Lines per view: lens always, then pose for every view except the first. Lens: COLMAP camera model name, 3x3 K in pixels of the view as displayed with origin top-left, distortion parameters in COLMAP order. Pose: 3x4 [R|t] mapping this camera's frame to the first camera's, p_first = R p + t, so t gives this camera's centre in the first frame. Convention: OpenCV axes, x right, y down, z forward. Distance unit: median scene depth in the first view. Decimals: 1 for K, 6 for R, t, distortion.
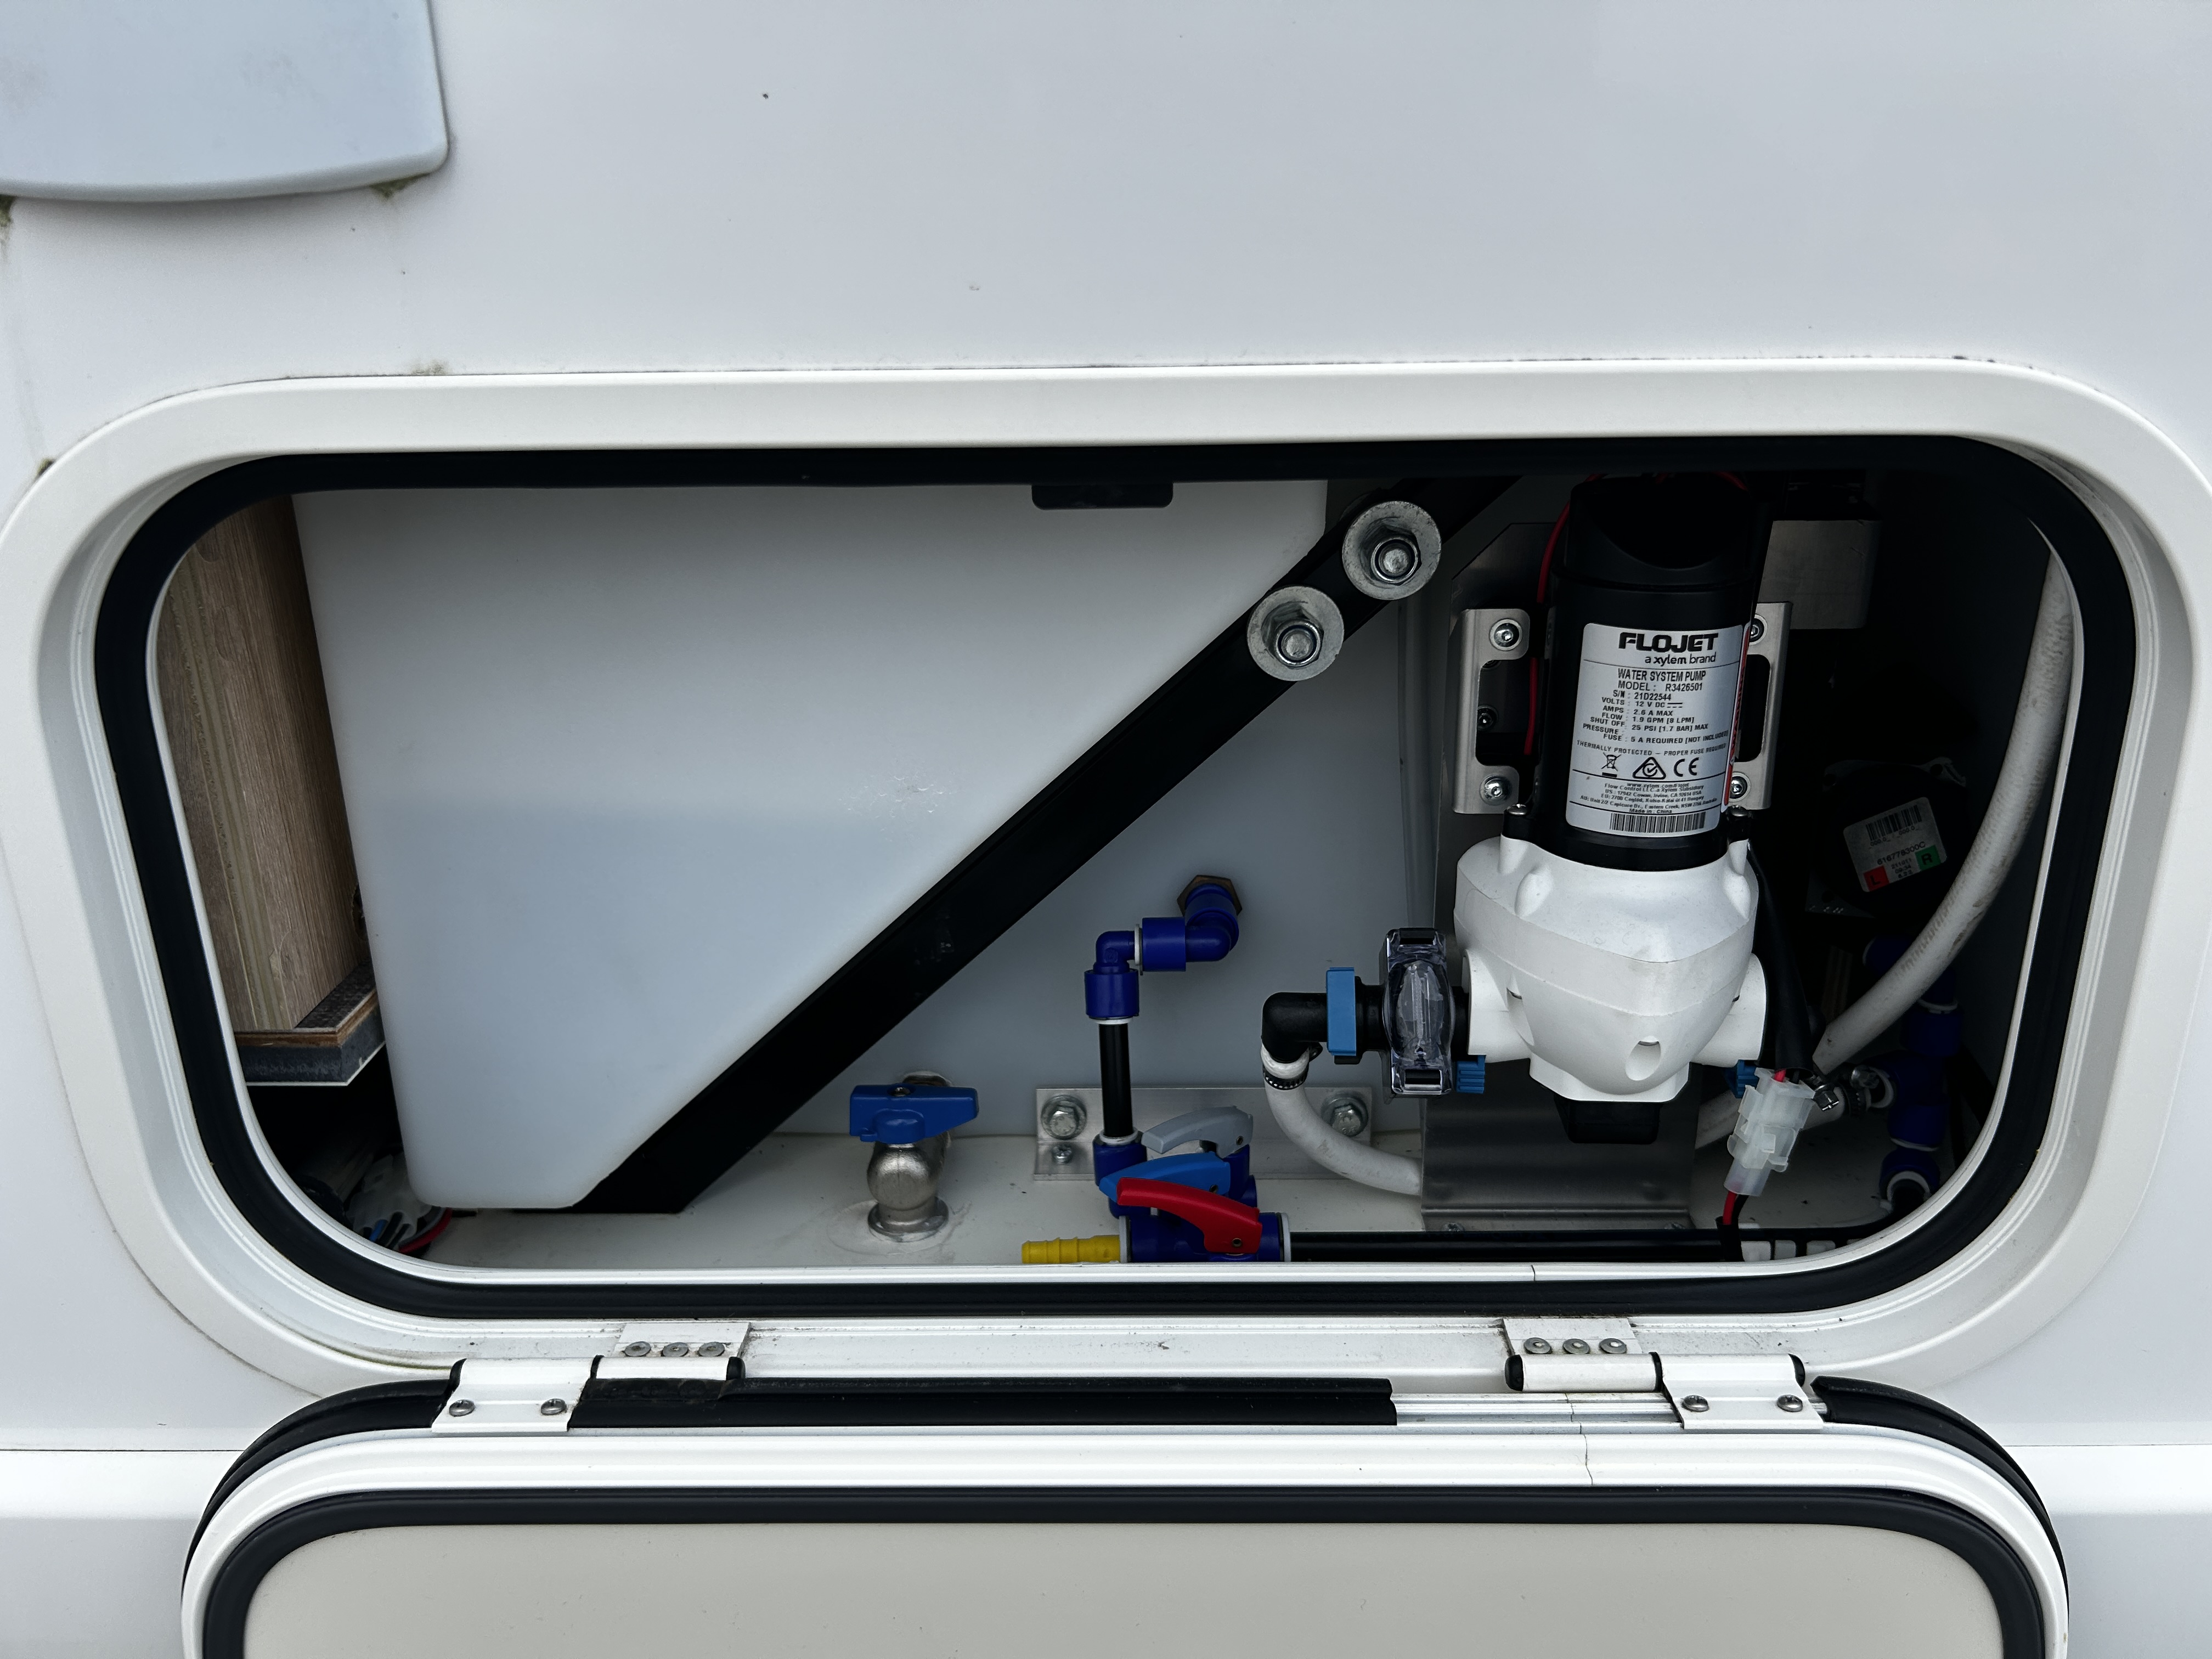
lens RADIAL K [[1663.0, 0, 1106.0], [0, 1663.0, 829.5], [0, 0, 1]] dist [0.052873, -0.074757]
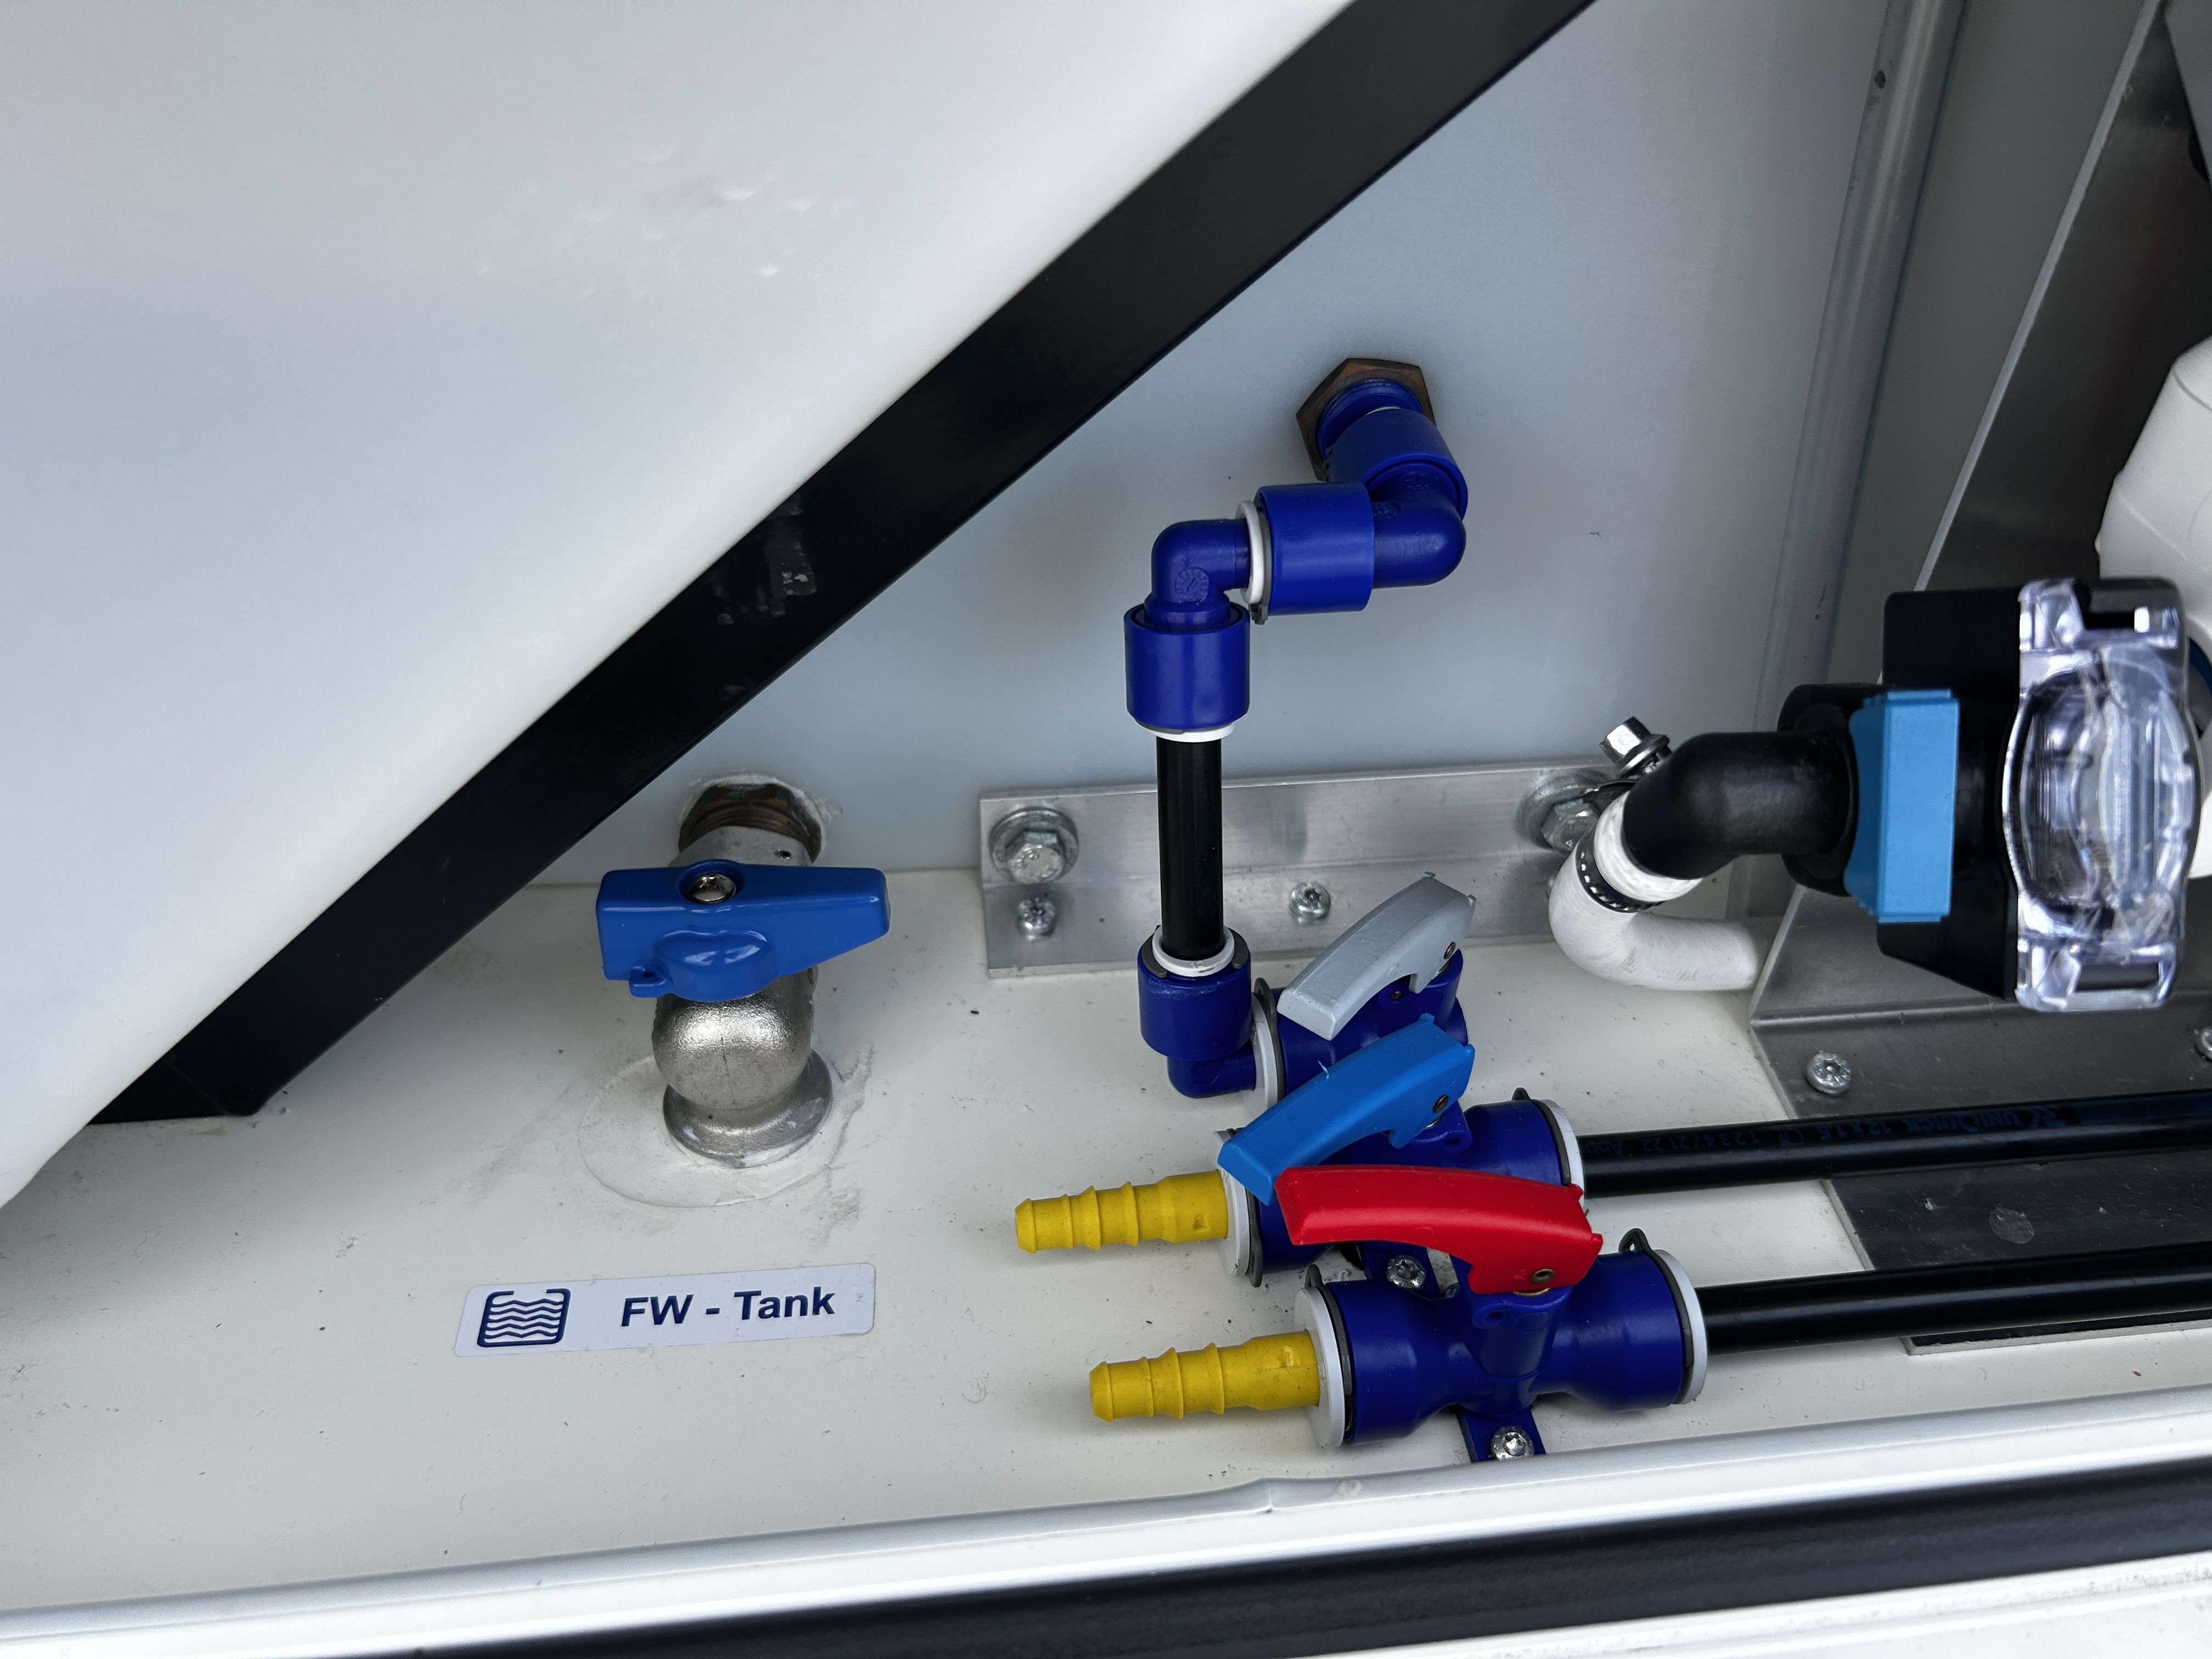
lens RADIAL K [[1663.0, 0, 1106.0], [0, 1663.0, 829.5], [0, 0, 1]] dist [0.052873, -0.074757]
pose [[0.989007, -0.060433, 0.134958, -0.077959], [0.004633, 0.924891, 0.380204, -0.026621], [-0.147798, -0.375399, 0.915003, 0.581065]]
